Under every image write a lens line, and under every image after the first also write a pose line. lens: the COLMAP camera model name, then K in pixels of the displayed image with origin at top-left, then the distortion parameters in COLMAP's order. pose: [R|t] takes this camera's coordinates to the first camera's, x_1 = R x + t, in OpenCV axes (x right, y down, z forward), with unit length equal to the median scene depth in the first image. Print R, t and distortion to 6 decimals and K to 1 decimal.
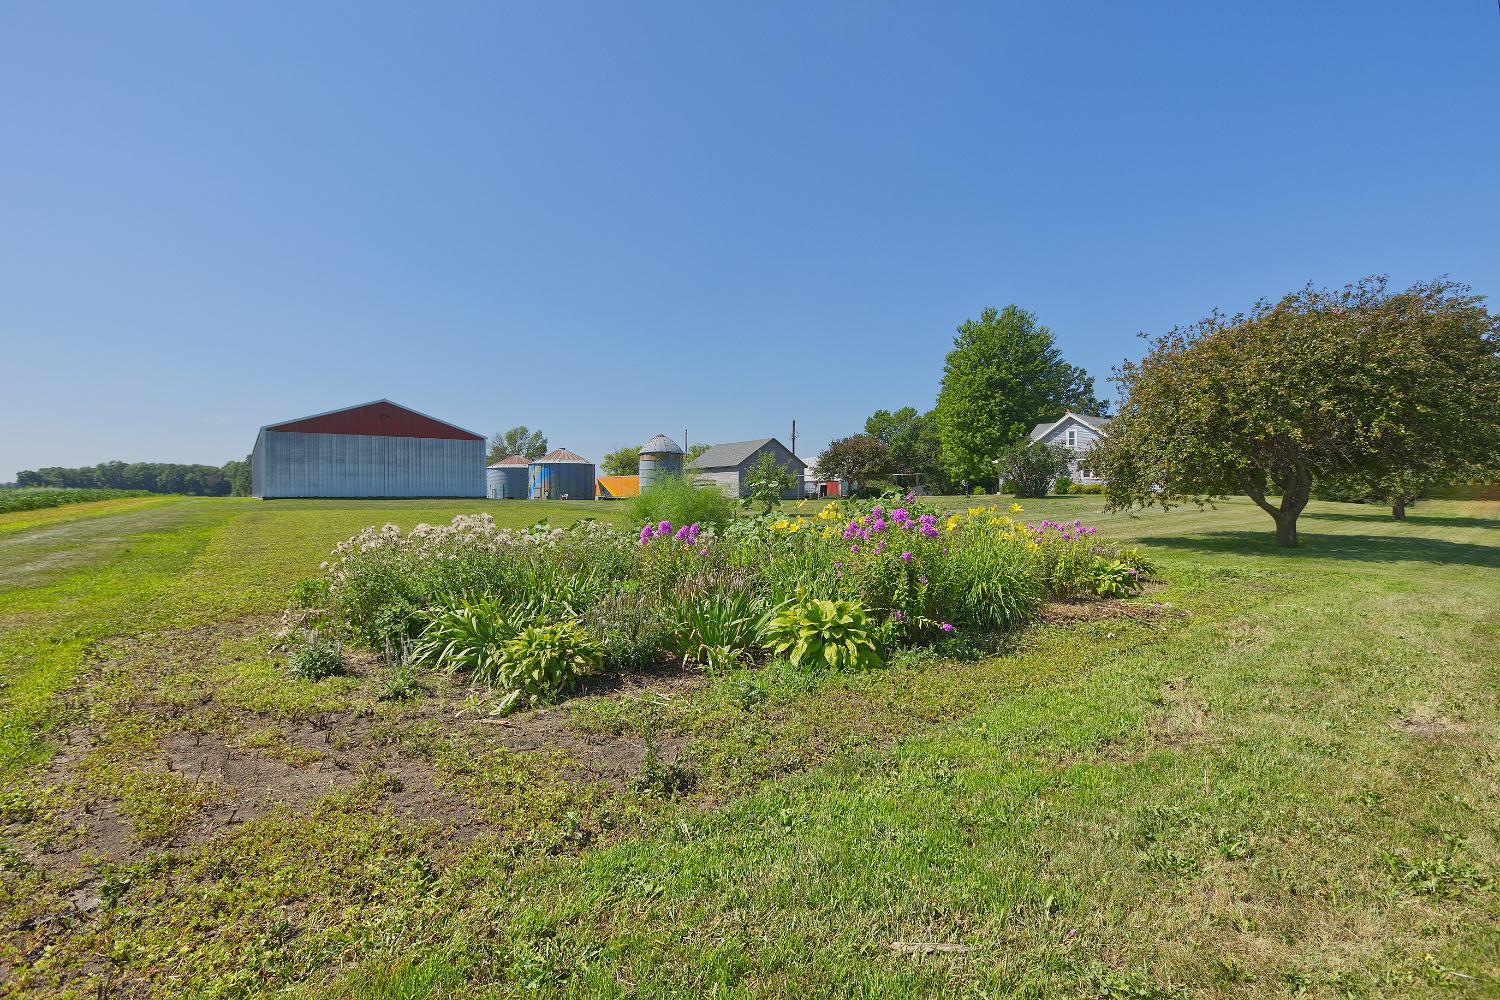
lens RADIAL K [[694.7, 0, 747.5], [0, 694.7, 496.4], [0, 0, 1]] dist [-0.000179, 0.000024]
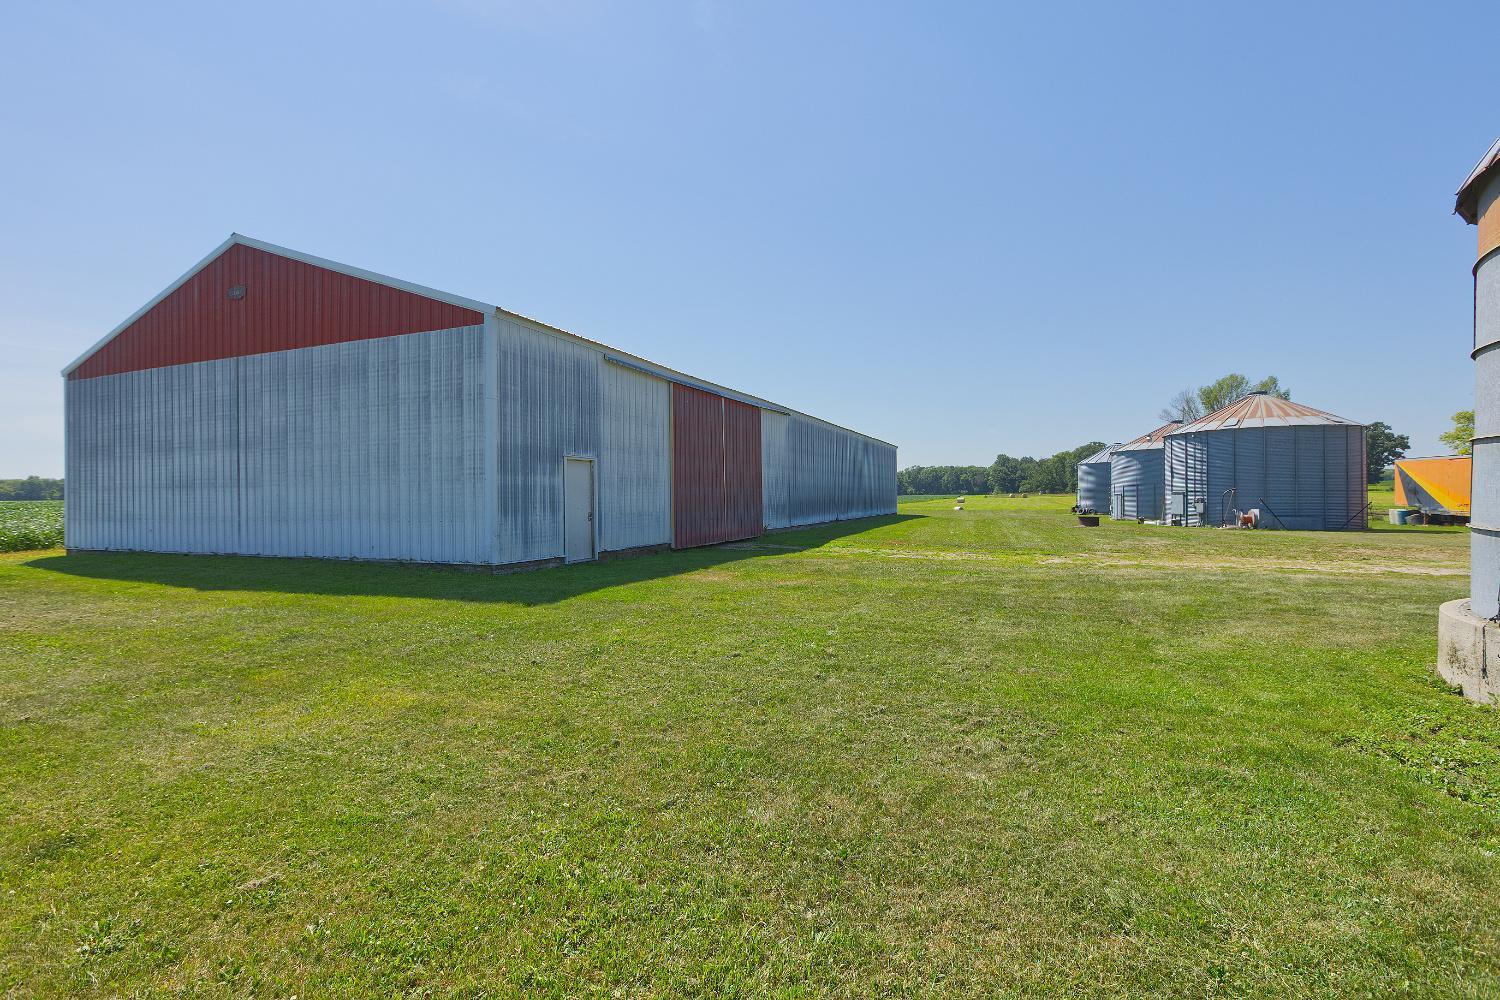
lens RADIAL K [[694.7, 0, 747.5], [0, 694.7, 496.4], [0, 0, 1]] dist [-0.000179, 0.000024]
pose [[0.516186, -0.000603, -0.856476, -0.124137], [0.006813, 0.999971, 0.003402, -0.021014], [0.856449, -0.007591, 0.516176, 0.875092]]
